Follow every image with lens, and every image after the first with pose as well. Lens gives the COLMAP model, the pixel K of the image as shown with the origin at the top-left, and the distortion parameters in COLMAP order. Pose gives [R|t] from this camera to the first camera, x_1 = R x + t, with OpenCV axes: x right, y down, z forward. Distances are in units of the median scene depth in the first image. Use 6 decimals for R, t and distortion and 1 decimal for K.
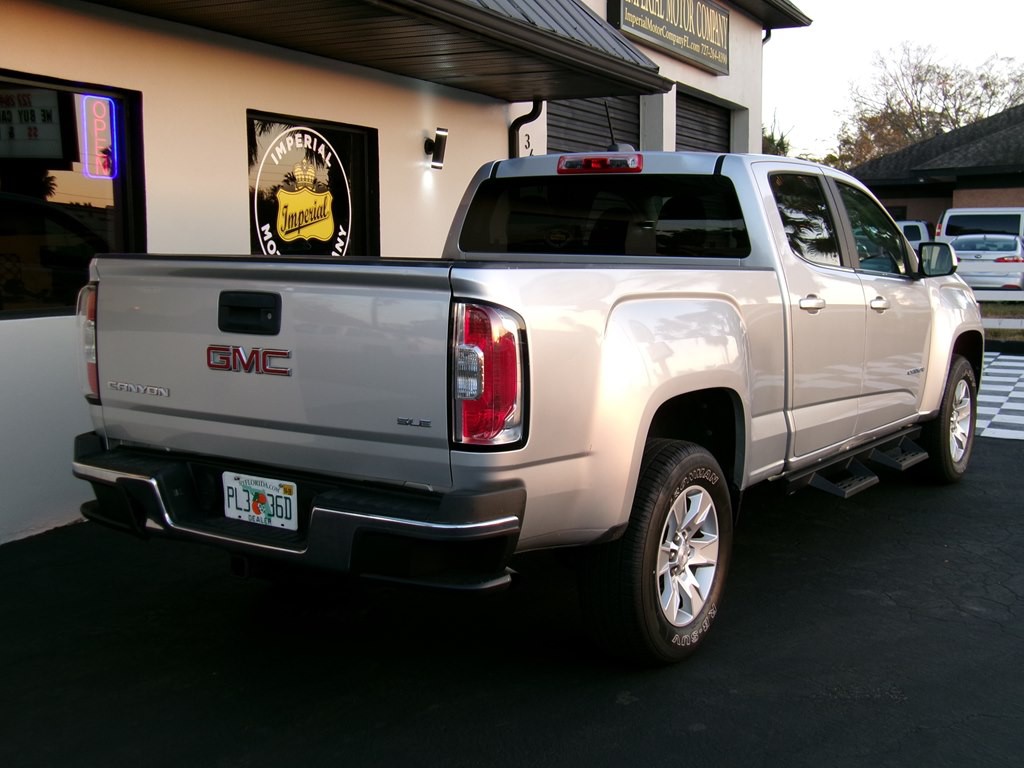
lens RADIAL K [[1249.3, 0, 510.4], [0, 1249.3, 387.9], [0, 0, 1]] dist [-0.009170, 0.000000]
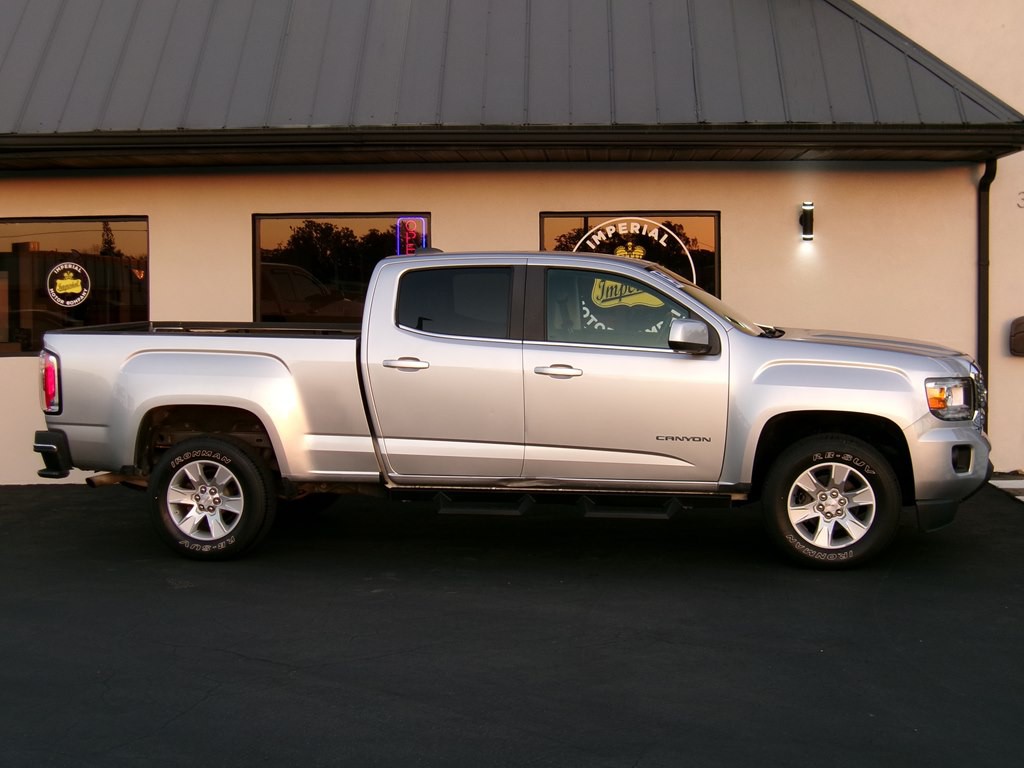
lens RADIAL K [[1574.2, 0, 518.2], [0, 1574.2, 401.0], [0, 0, 1]] dist [-0.123303, 0.000000]
pose [[0.407329, 0.066334, -0.910869, 1.248230], [-0.098122, 0.994764, 0.028565, -0.059163], [0.907995, 0.077741, 0.411705, 0.262334]]
